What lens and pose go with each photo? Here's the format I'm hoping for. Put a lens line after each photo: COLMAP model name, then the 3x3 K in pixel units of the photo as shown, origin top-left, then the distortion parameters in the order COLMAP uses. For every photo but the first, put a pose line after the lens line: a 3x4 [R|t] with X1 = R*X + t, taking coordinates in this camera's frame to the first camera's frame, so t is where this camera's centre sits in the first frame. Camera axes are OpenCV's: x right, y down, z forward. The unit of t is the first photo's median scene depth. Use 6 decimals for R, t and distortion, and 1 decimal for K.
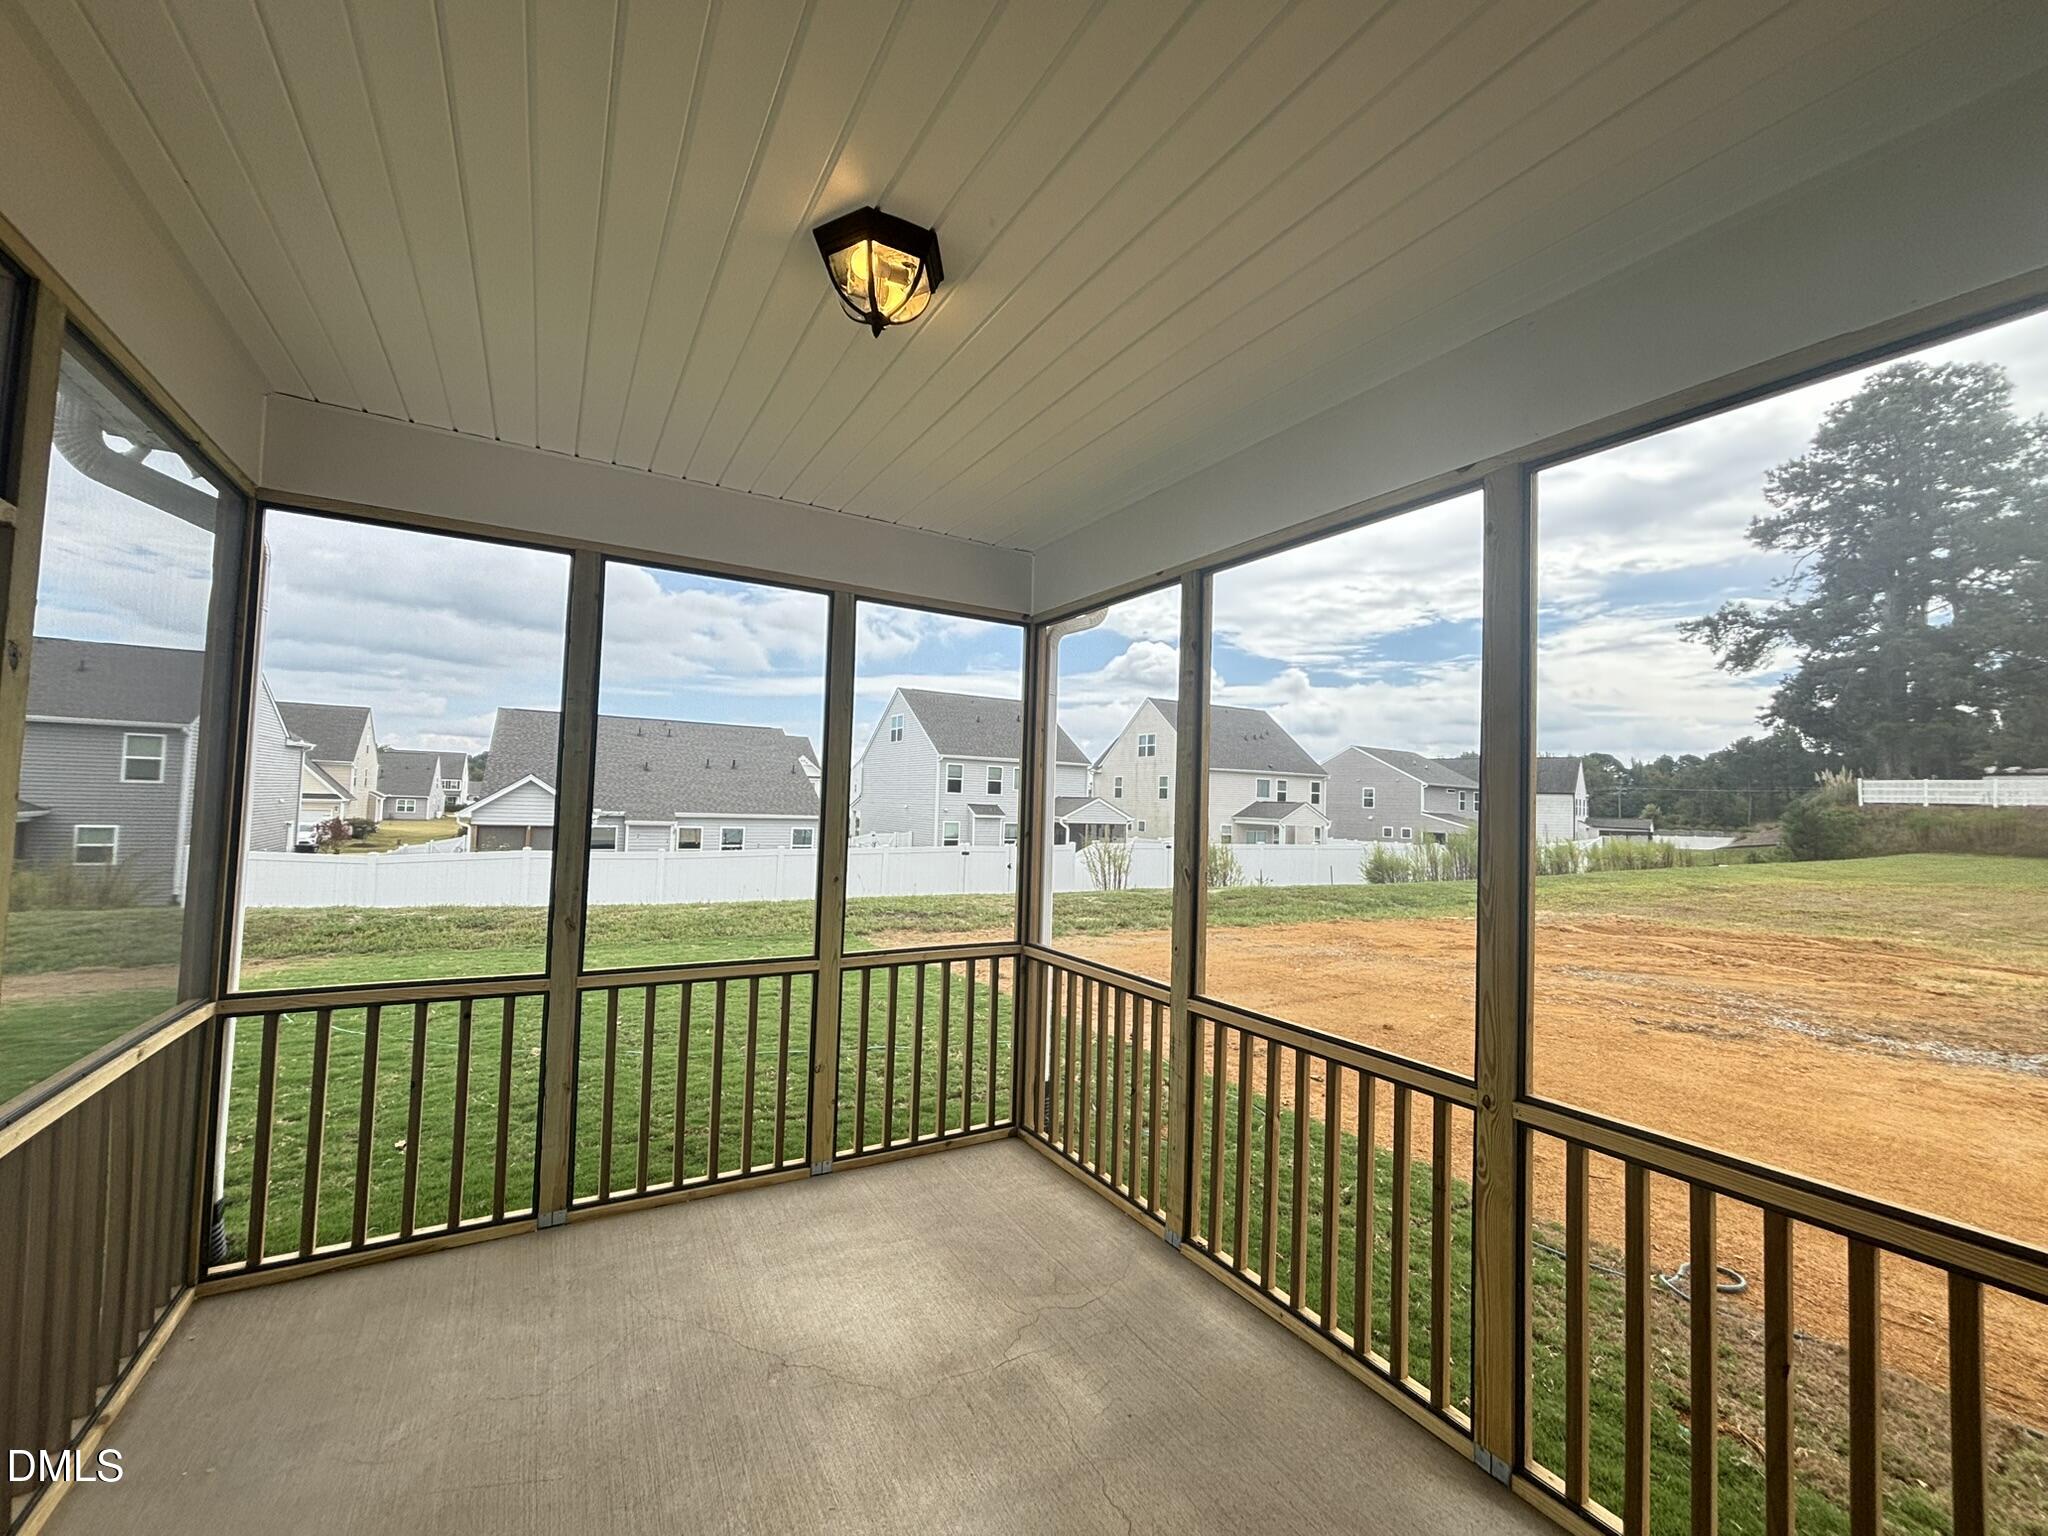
lens RADIAL K [[823.3, 0, 1021.0], [0, 823.3, 766.6], [0, 0, 1]] dist [0.001353, -0.000139]
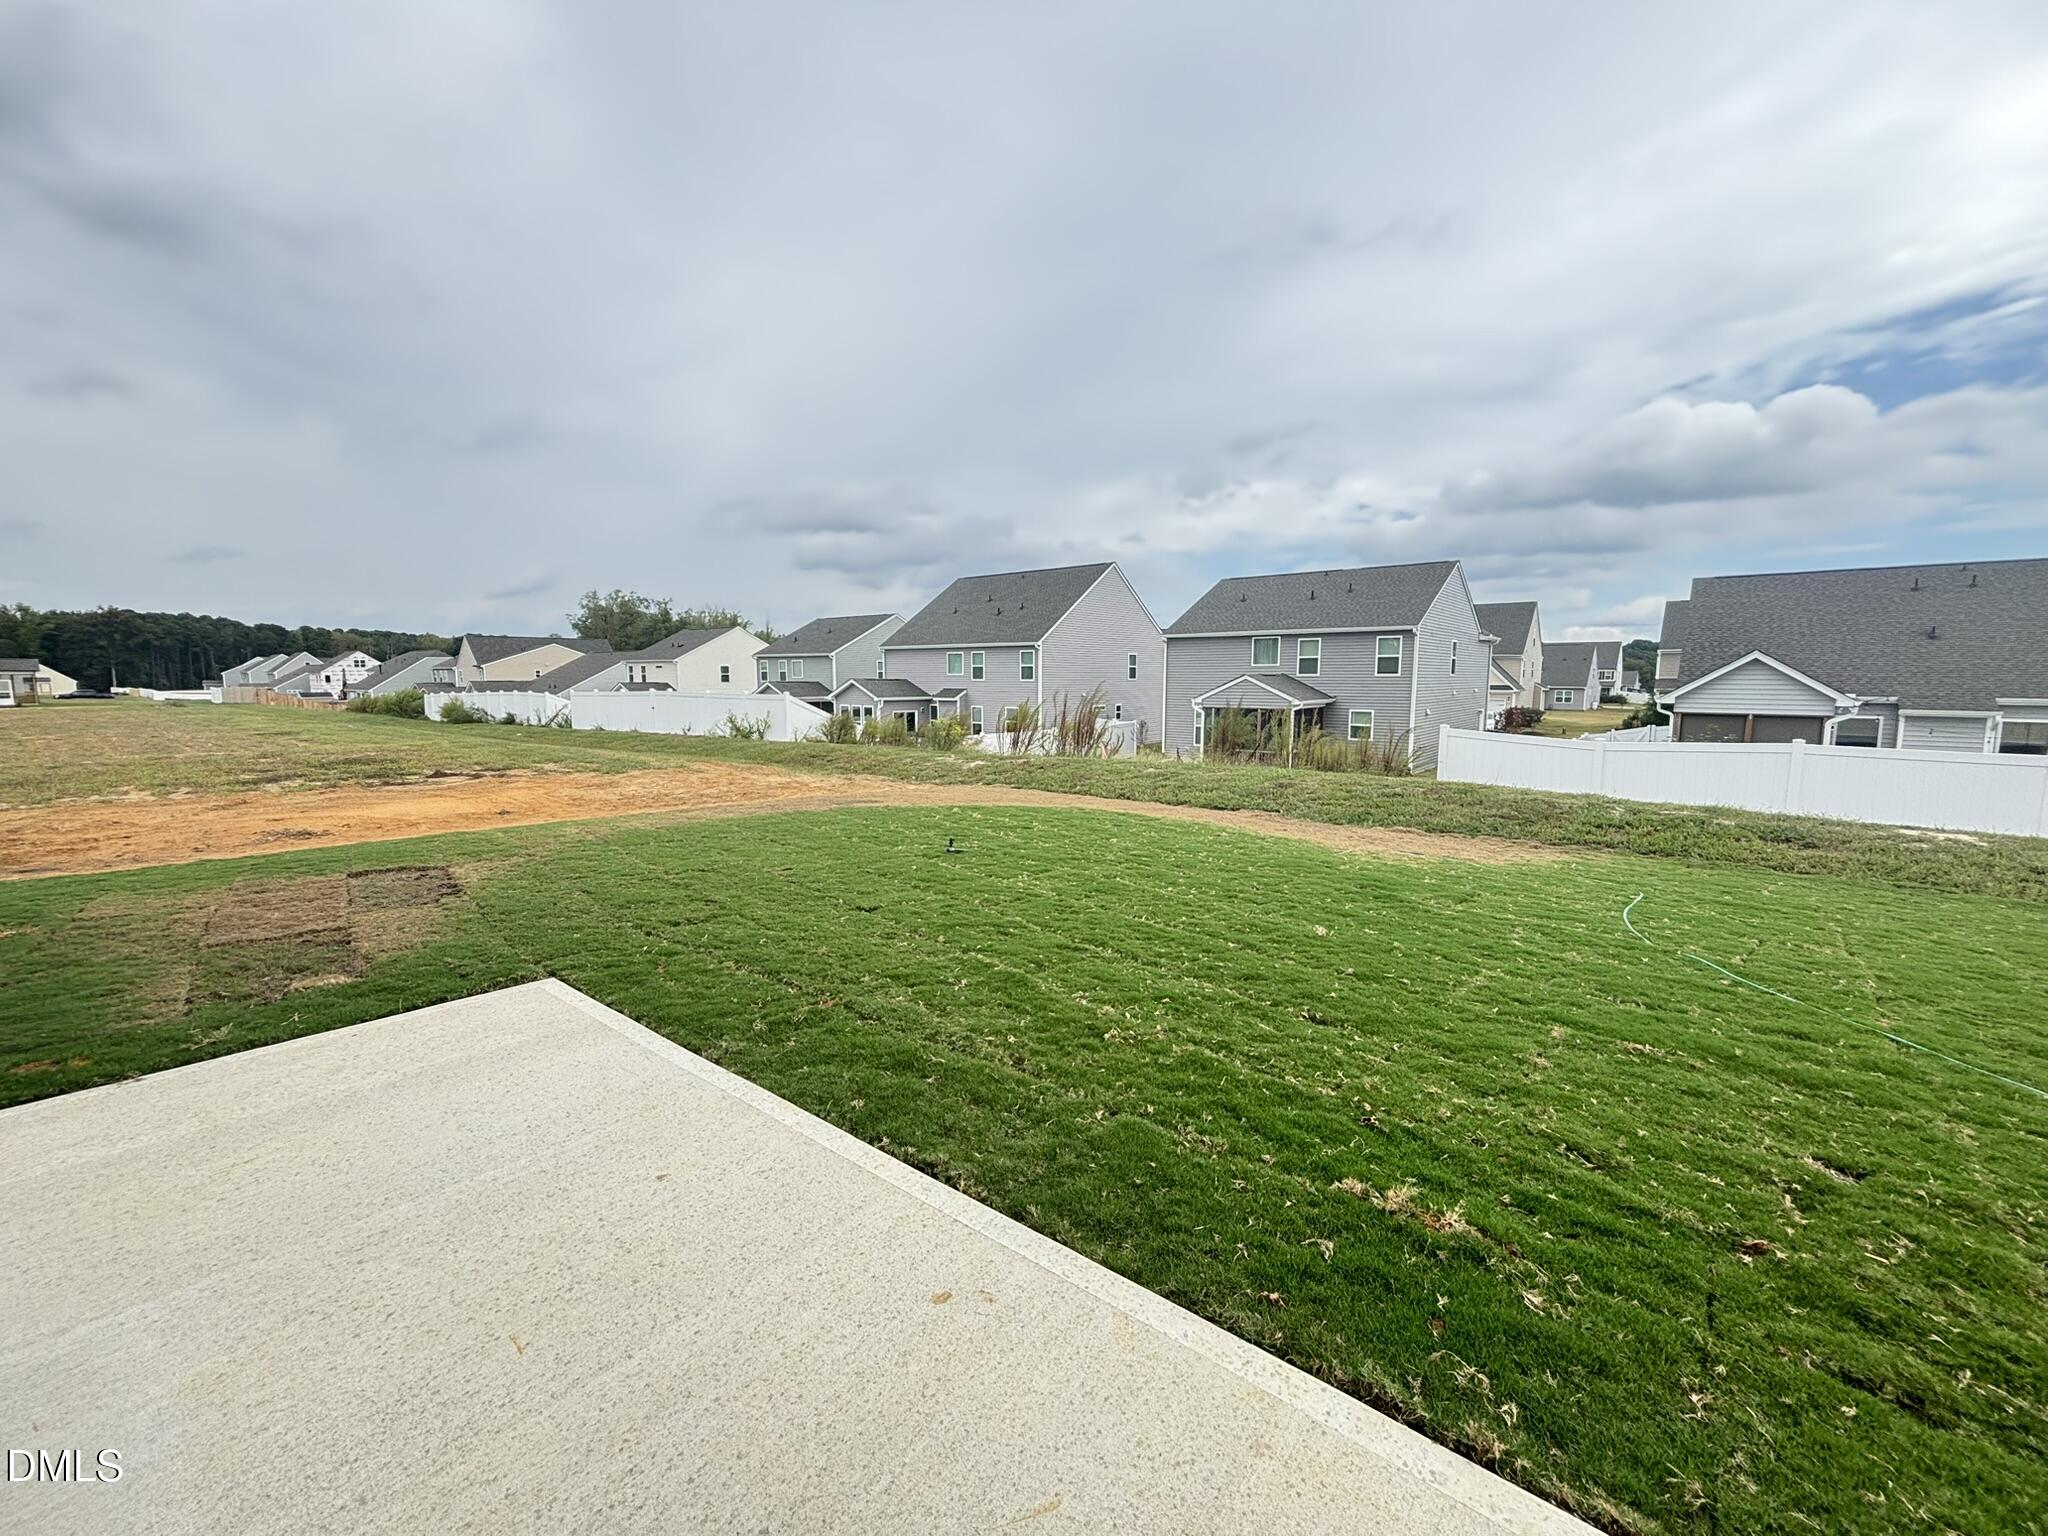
lens RADIAL K [[823.3, 0, 1021.0], [0, 823.3, 766.6], [0, 0, 1]] dist [0.001353, -0.000139]
pose [[0.349530, 0.071784, -0.934171, -0.081026], [0.050842, 0.994138, 0.095415, 0.008254], [0.935545, -0.080846, 0.343831, 0.040549]]
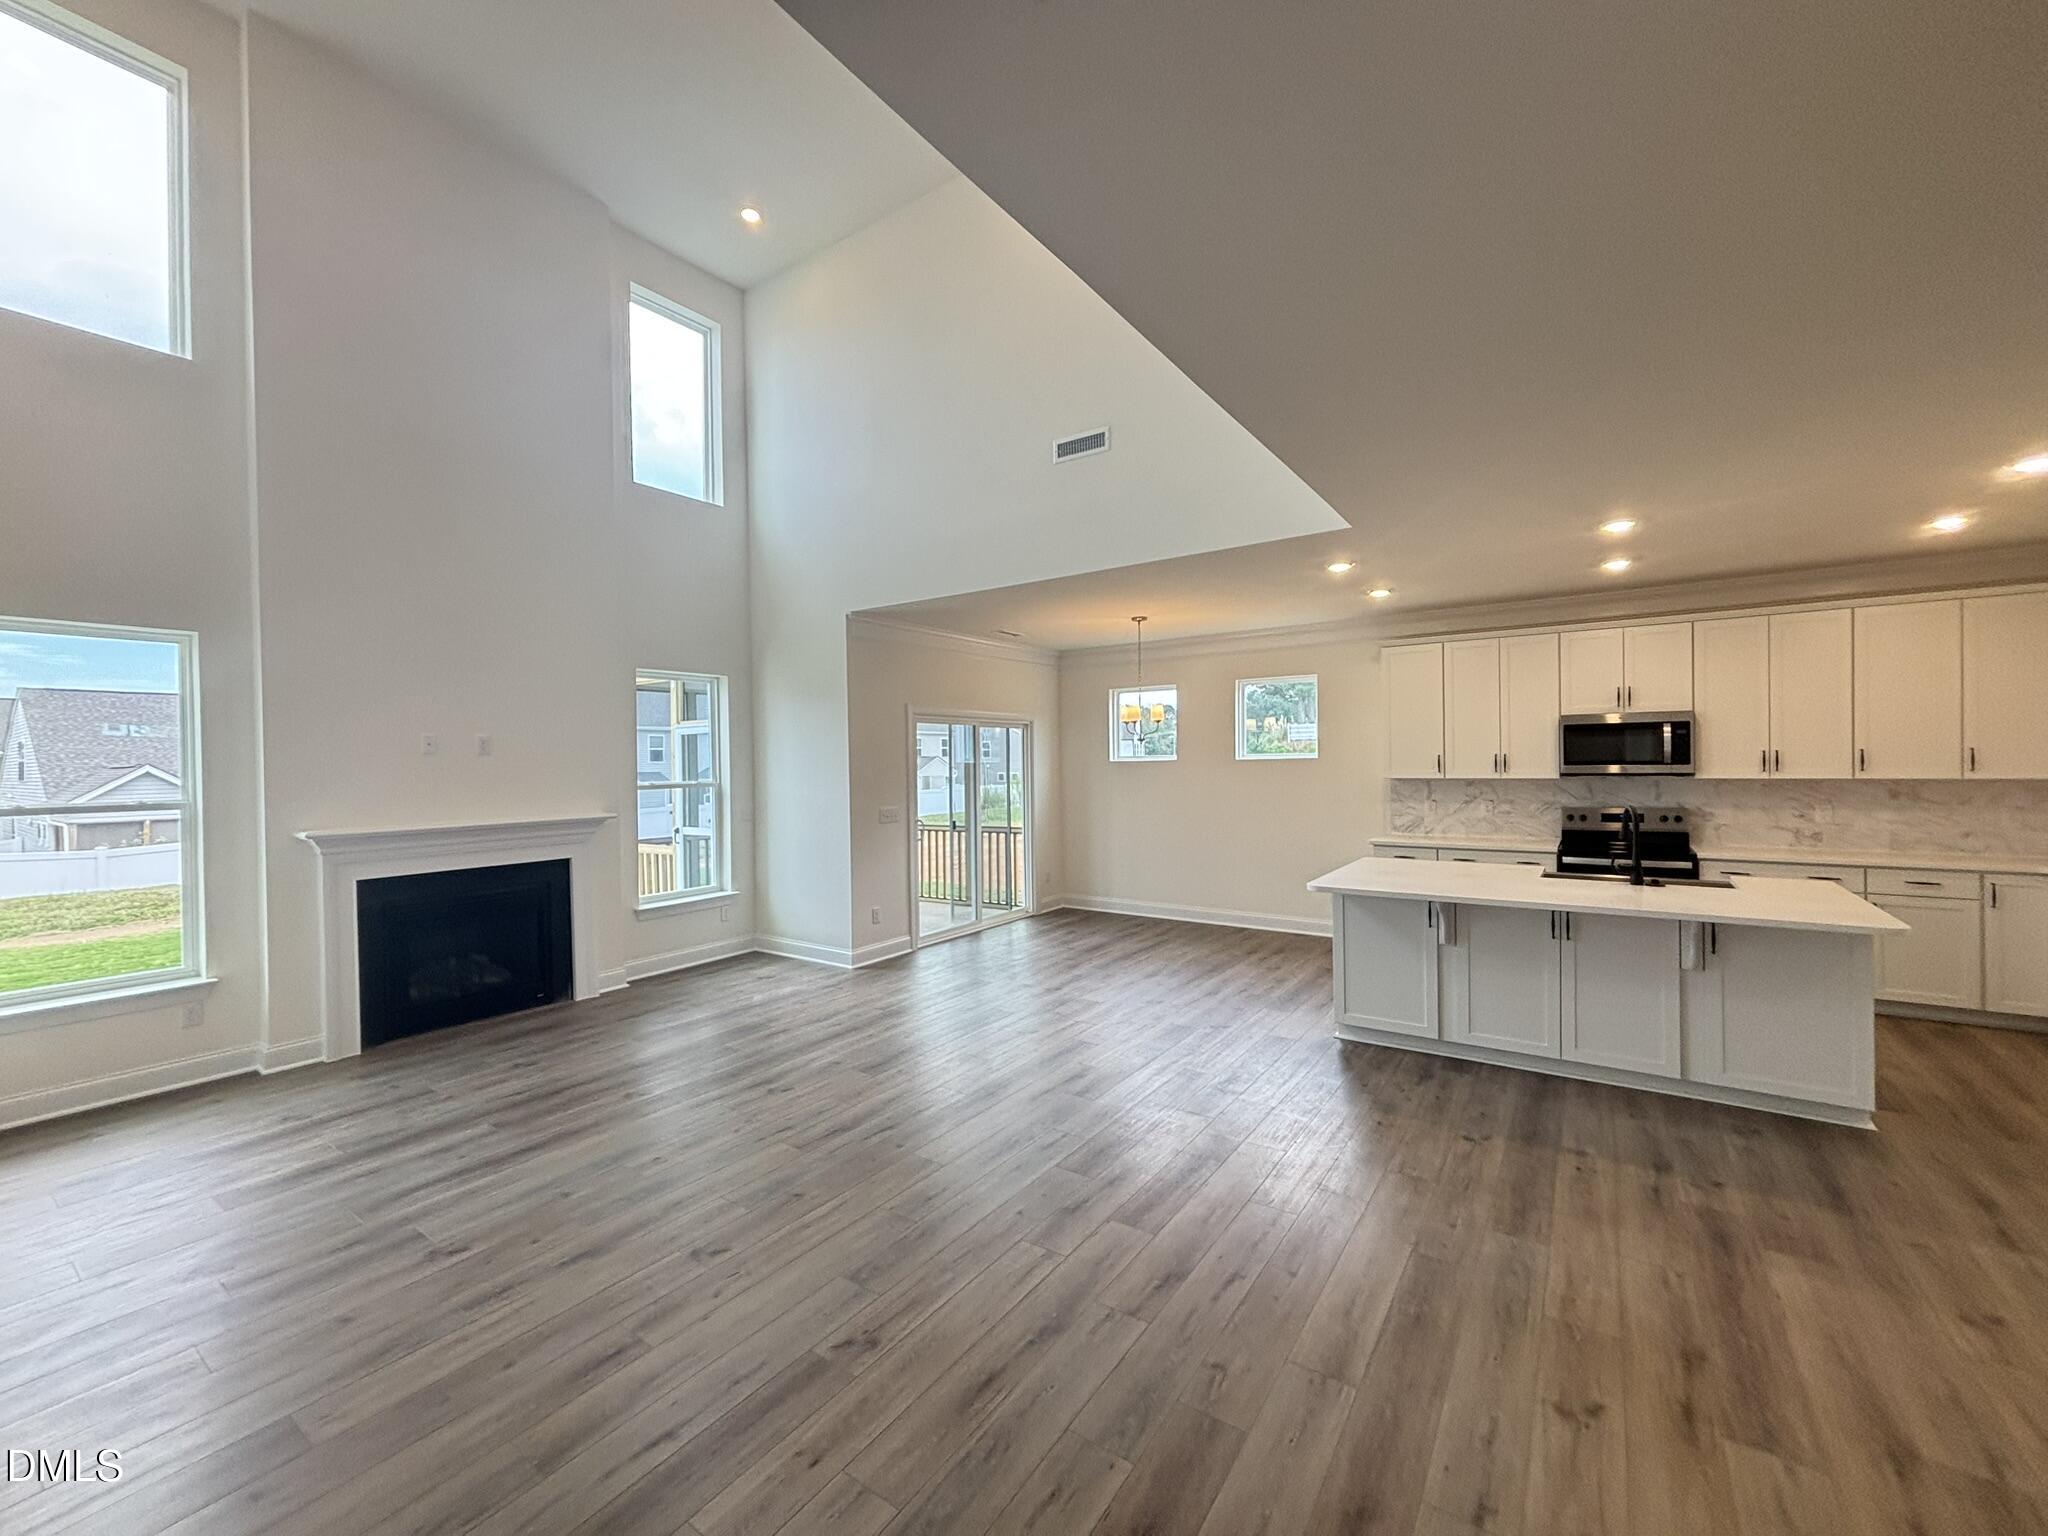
lens RADIAL K [[826.5, 0, 1020.8], [0, 826.5, 767.6], [0, 0, 1]] dist [0.010148, -0.000075]
pose [[0.906962, -0.049835, 0.418253, -0.085105], [0.027113, 0.997824, 0.060098, -0.016446], [-0.420338, -0.043167, 0.906340, -0.262805]]
